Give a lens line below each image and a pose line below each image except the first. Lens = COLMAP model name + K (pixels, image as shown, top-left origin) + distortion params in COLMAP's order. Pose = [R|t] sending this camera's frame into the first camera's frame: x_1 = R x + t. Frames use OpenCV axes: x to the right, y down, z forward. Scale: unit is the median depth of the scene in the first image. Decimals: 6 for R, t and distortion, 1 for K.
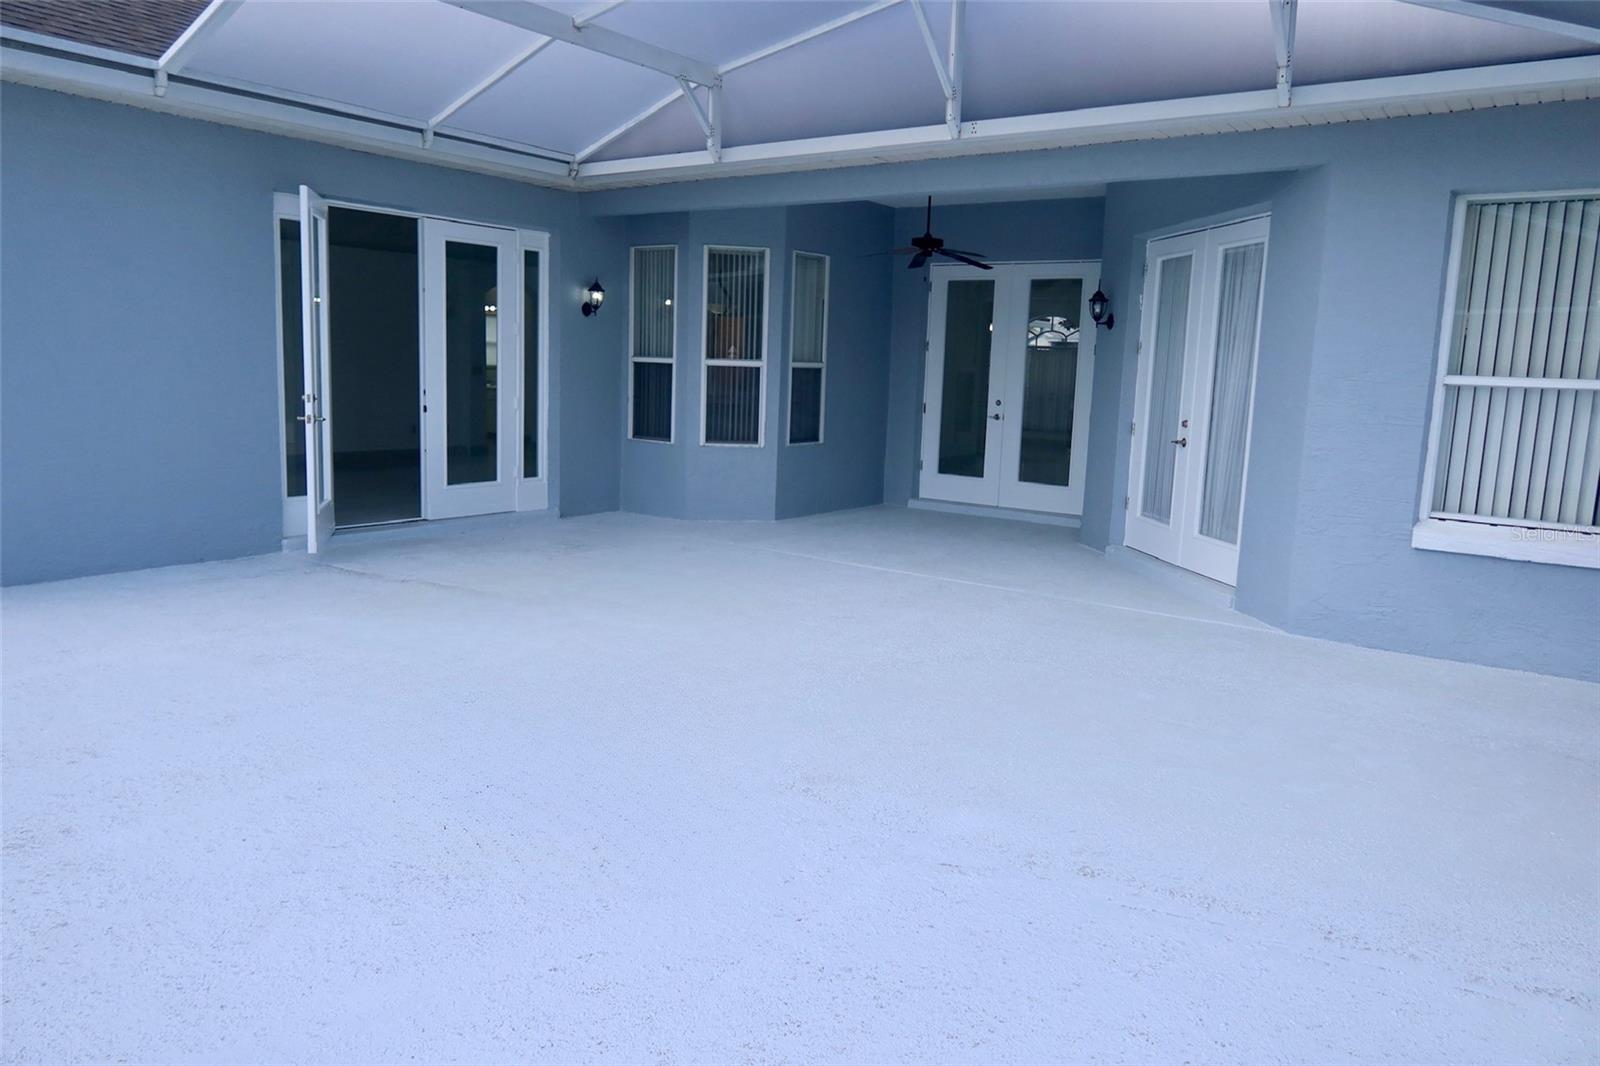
lens RADIAL K [[1102.0, 0, 799.5], [0, 1102.0, 537.1], [0, 0, 1]] dist [-0.013652, 0.002854]
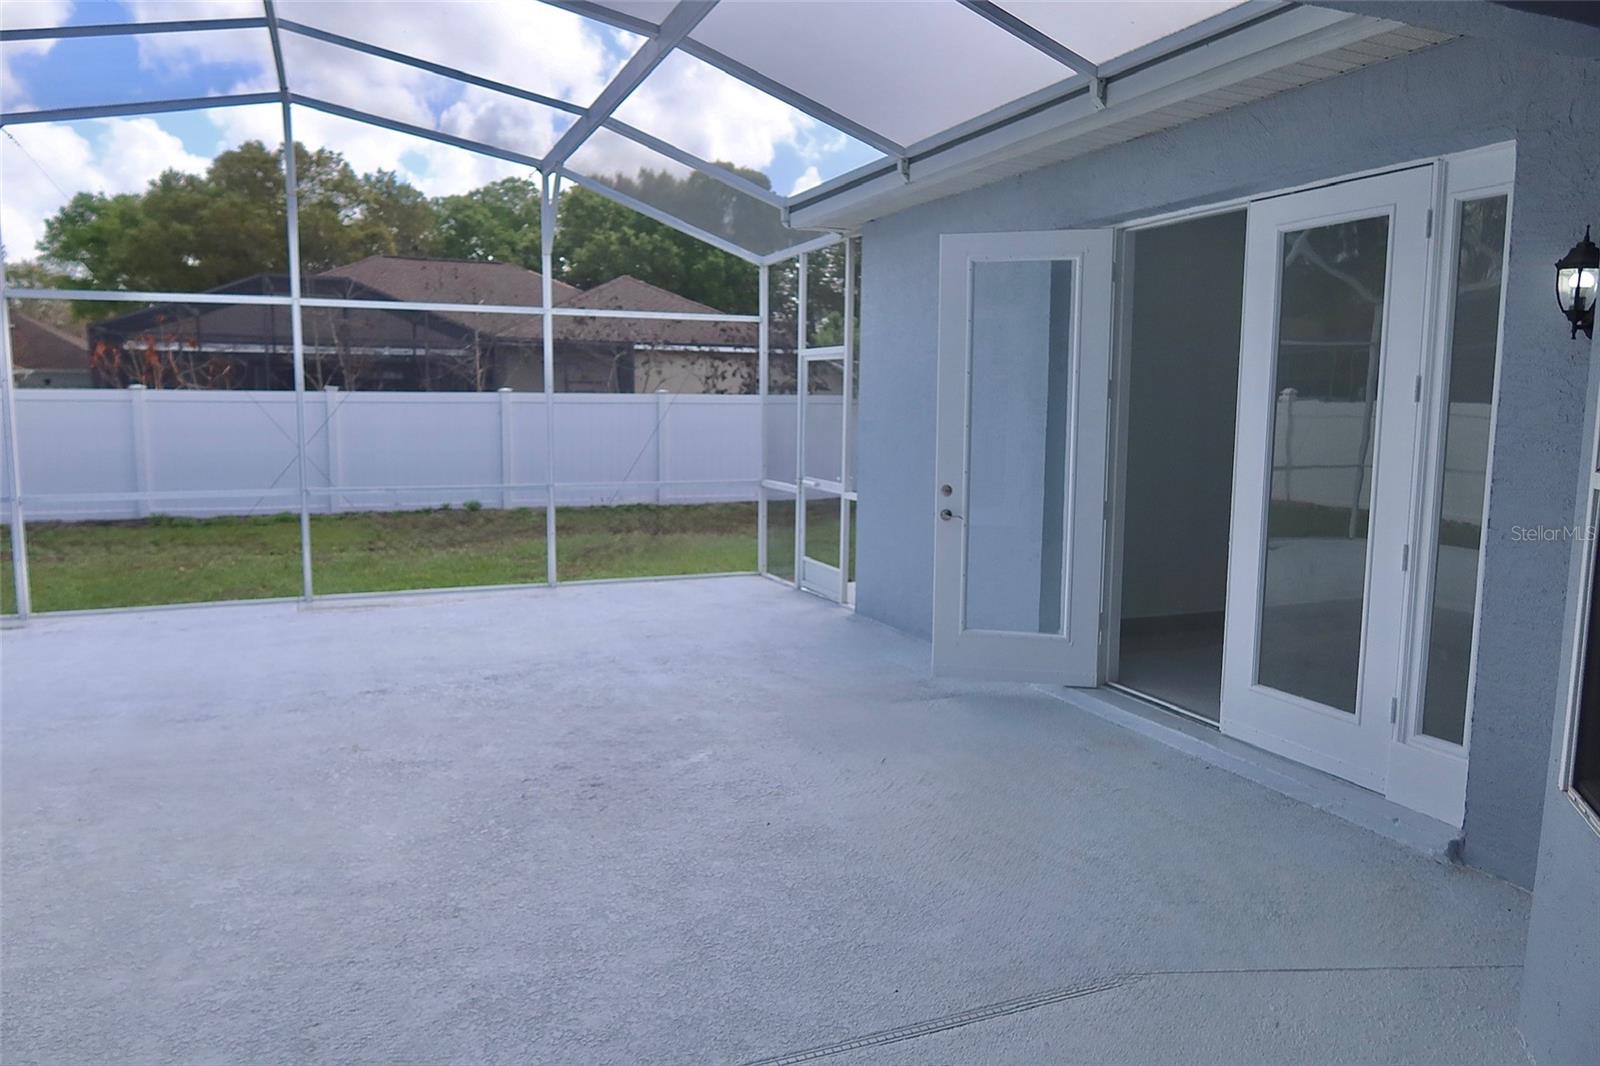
lens RADIAL K [[1102.0, 0, 799.5], [0, 1102.0, 537.1], [0, 0, 1]] dist [-0.013652, 0.002854]
pose [[-0.510975, 0.066219, -0.857041, 0.257910], [-0.156230, 0.973269, 0.168346, -0.177518], [0.845279, 0.219916, -0.486971, 1.078596]]
